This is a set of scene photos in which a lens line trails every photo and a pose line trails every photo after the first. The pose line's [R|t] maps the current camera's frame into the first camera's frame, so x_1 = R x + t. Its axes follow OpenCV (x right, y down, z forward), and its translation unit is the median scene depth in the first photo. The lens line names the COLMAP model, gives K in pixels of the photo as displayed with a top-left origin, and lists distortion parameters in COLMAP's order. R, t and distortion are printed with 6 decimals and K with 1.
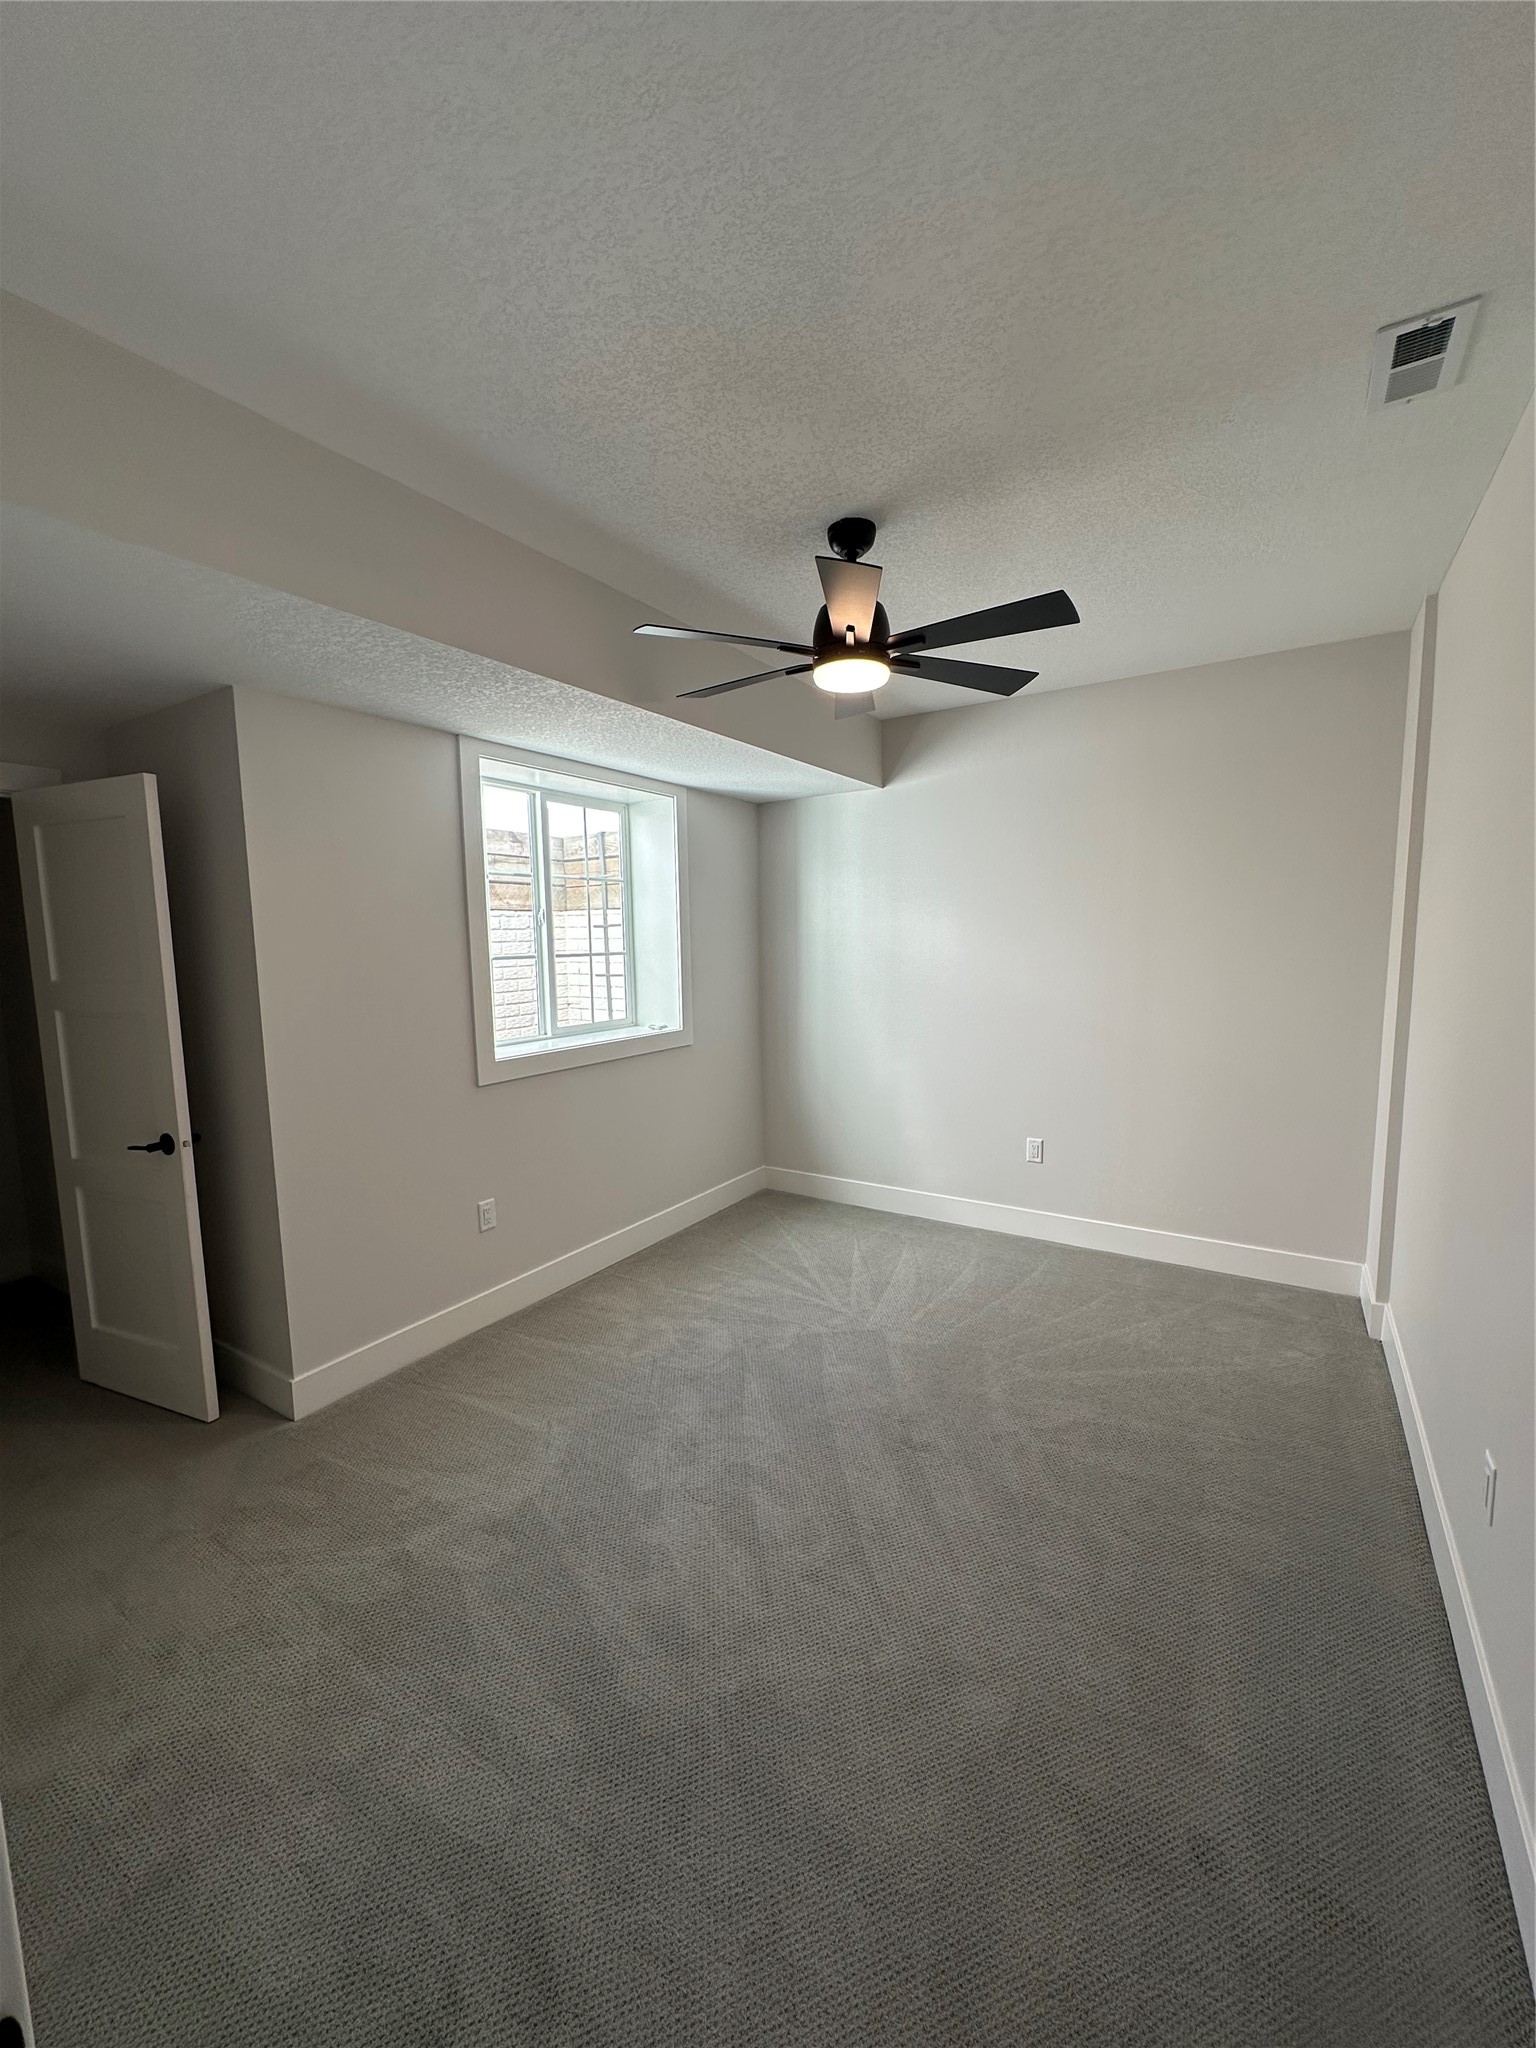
lens RADIAL K [[813.0, 0, 757.6], [0, 813.0, 1023.6], [0, 0, 1]] dist [-0.001074, -0.000238]
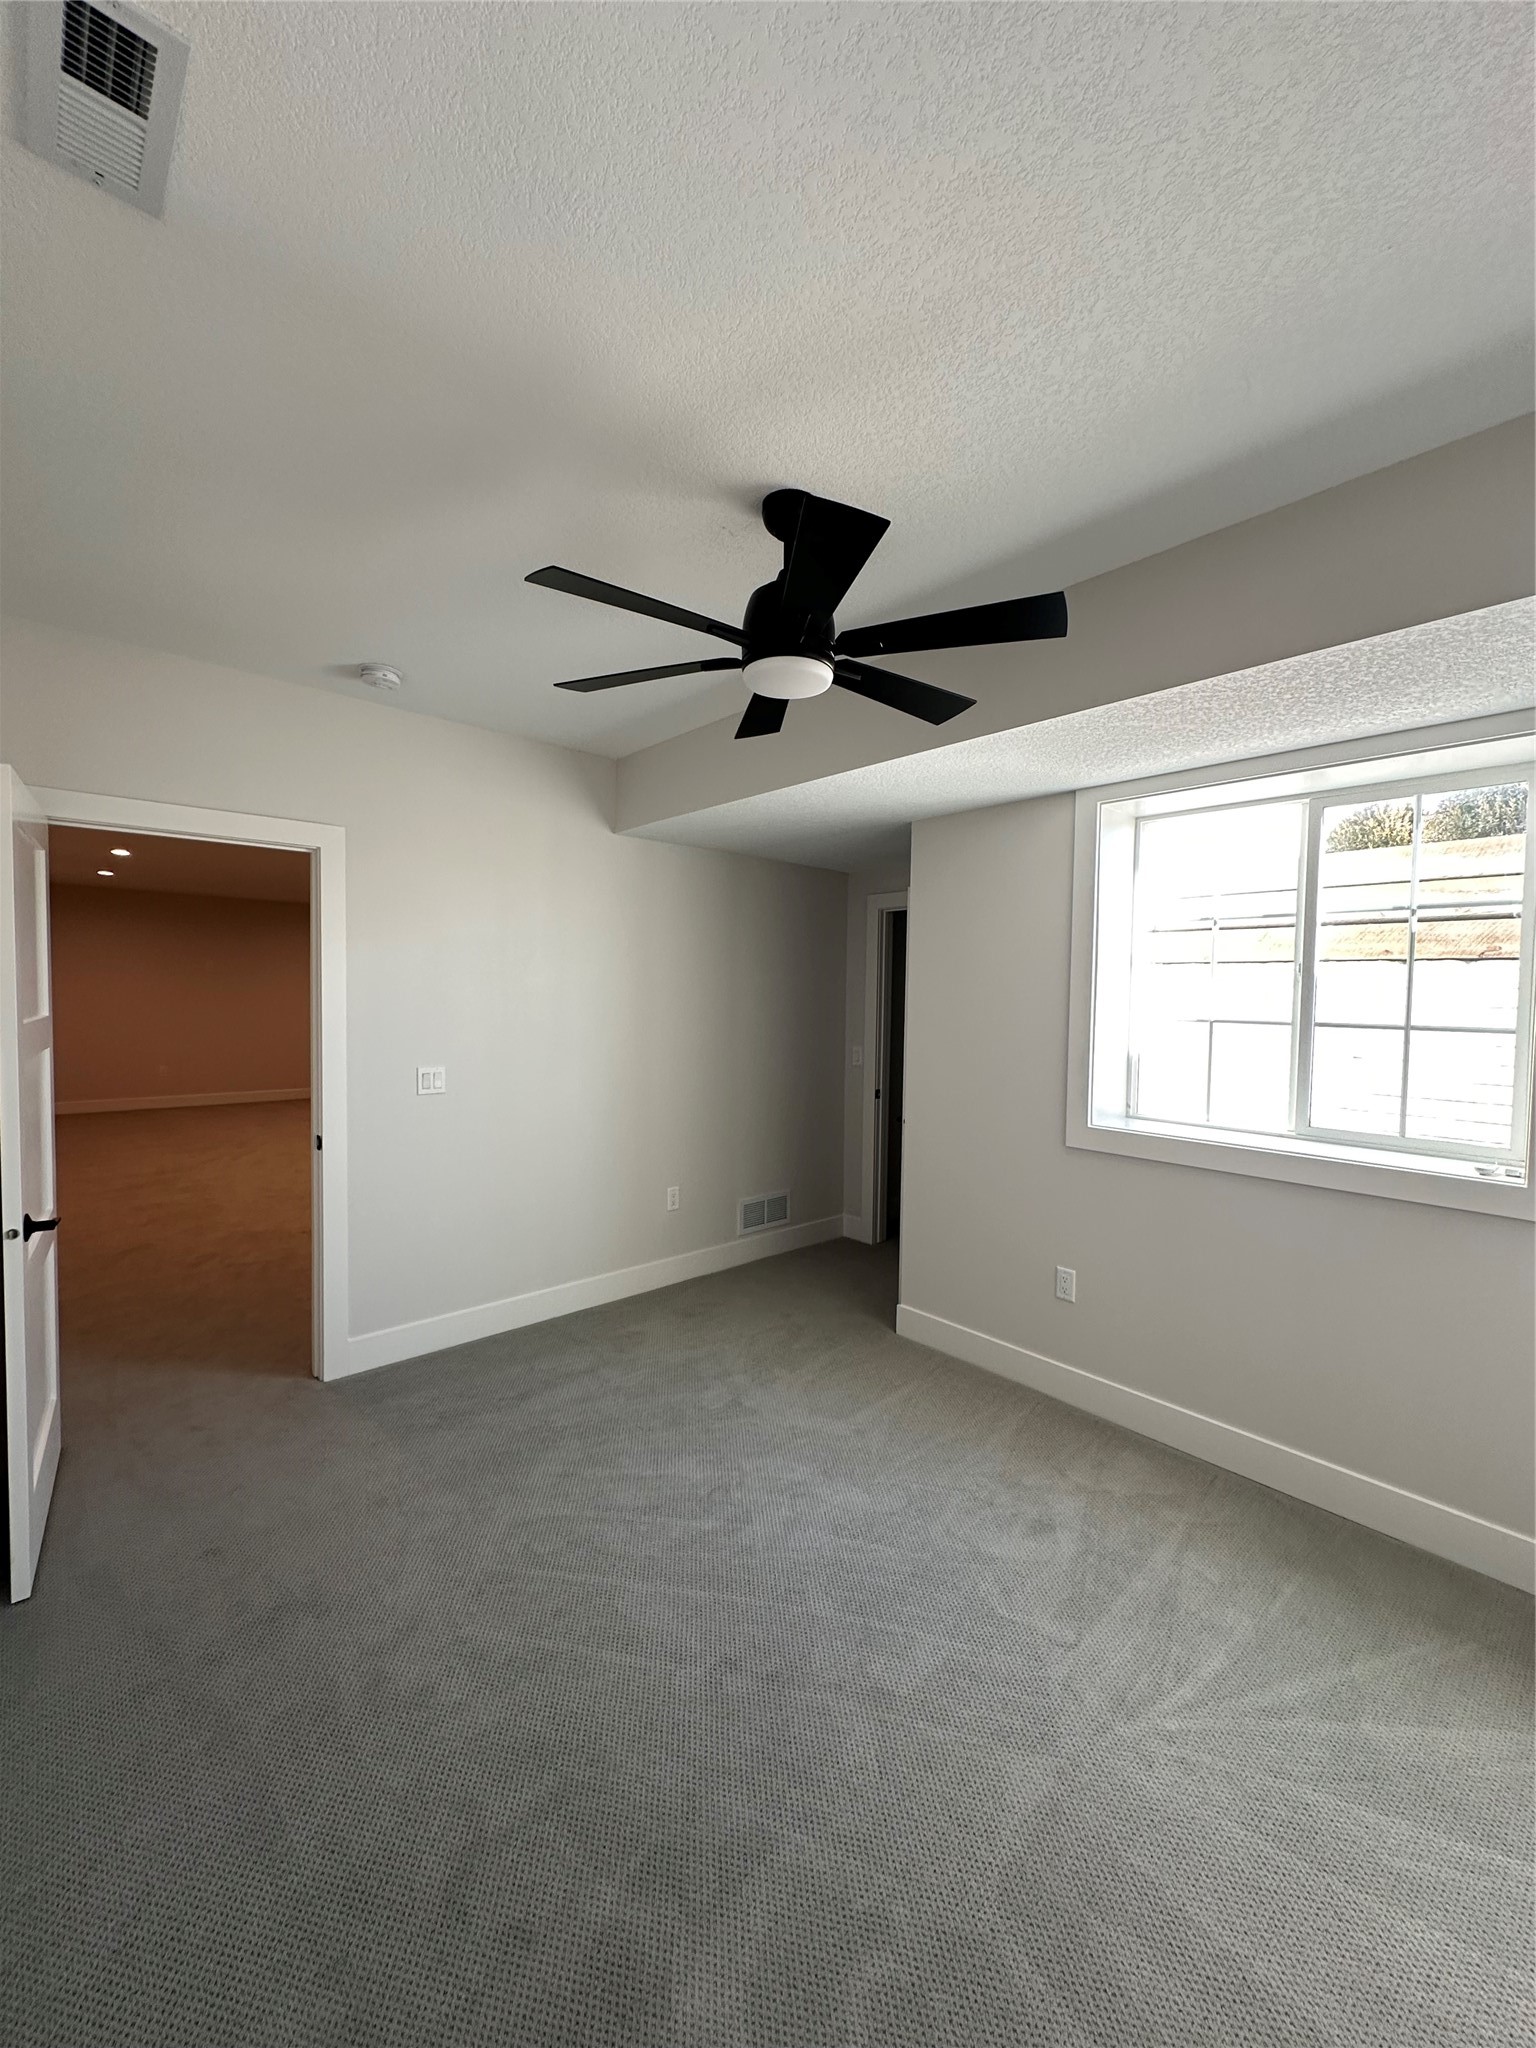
lens RADIAL K [[813.0, 0, 757.6], [0, 813.0, 1023.6], [0, 0, 1]] dist [-0.001074, -0.000238]
pose [[-0.251818, 0.053739, -0.966281, 0.662175], [-0.119588, 0.989077, 0.086172, -0.104431], [0.960357, 0.137255, -0.242641, 0.853179]]
